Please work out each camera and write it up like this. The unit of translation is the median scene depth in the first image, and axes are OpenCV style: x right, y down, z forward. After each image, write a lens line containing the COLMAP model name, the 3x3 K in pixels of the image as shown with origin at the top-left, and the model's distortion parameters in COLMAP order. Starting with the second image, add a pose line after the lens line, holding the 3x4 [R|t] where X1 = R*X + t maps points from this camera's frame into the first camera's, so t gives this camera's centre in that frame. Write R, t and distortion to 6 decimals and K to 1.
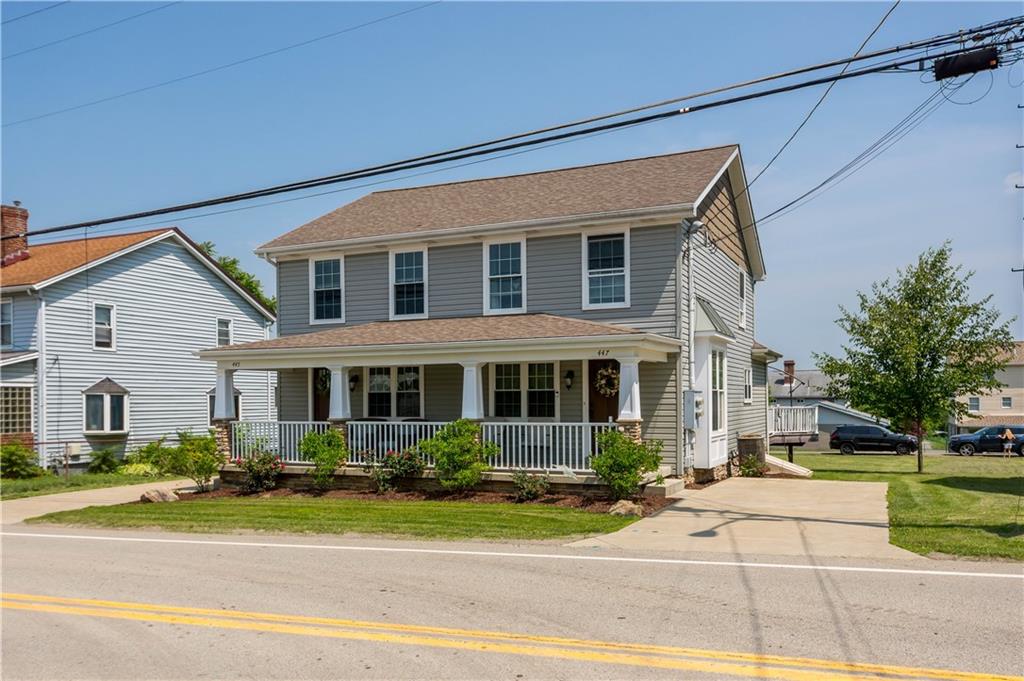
lens RADIAL K [[817.9, 0, 511.8], [0, 817.9, 392.0], [0, 0, 1]] dist [-0.008261, -0.002581]
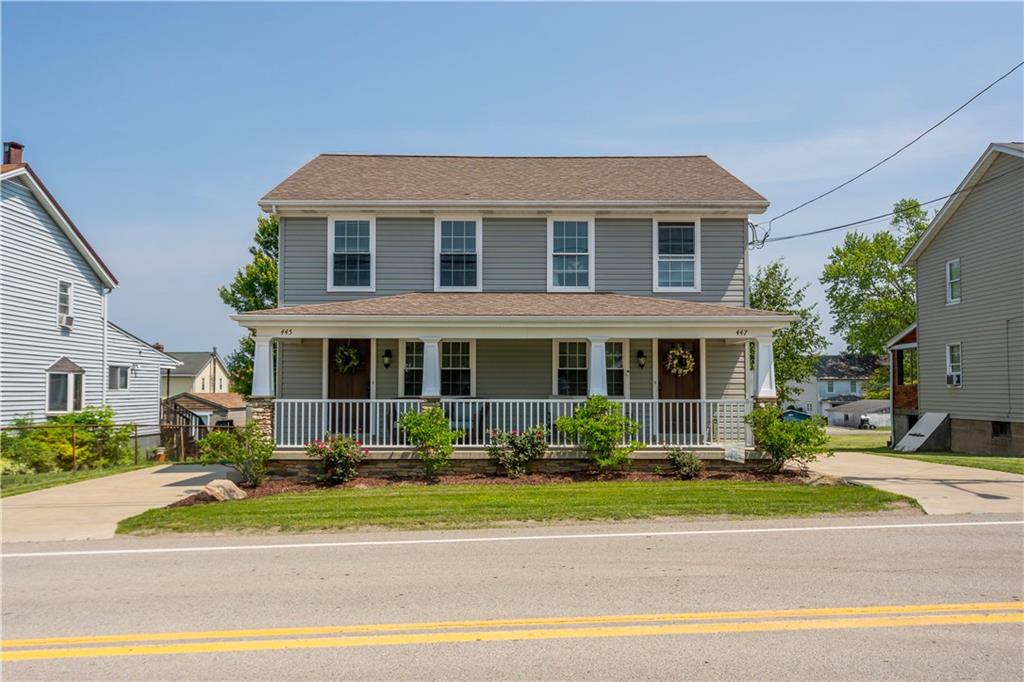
lens RADIAL K [[783.6, 0, 512.0], [0, 783.6, 341.0], [0, 0, 1]] dist [0.009187, 0.001614]
pose [[0.912405, 0.031747, 0.408055, -0.467073], [-0.013076, 0.998739, -0.048465, 0.011852], [-0.409080, 0.038884, 0.911670, 0.164458]]
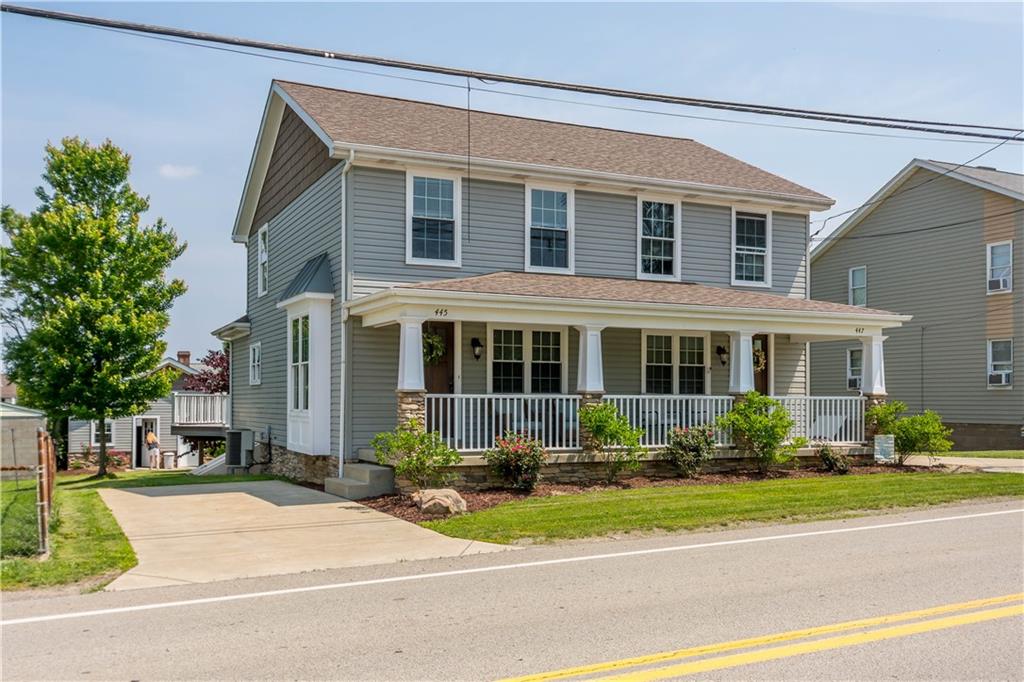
lens RADIAL K [[1027.8, 0, 513.3], [0, 1027.8, 416.6], [0, 0, 1]] dist [-0.005260, -0.005284]
pose [[0.637803, -0.011055, 0.770121, -1.011346], [-0.026147, 0.999010, 0.035996, 0.020100], [-0.769756, -0.043095, 0.636882, 0.391481]]
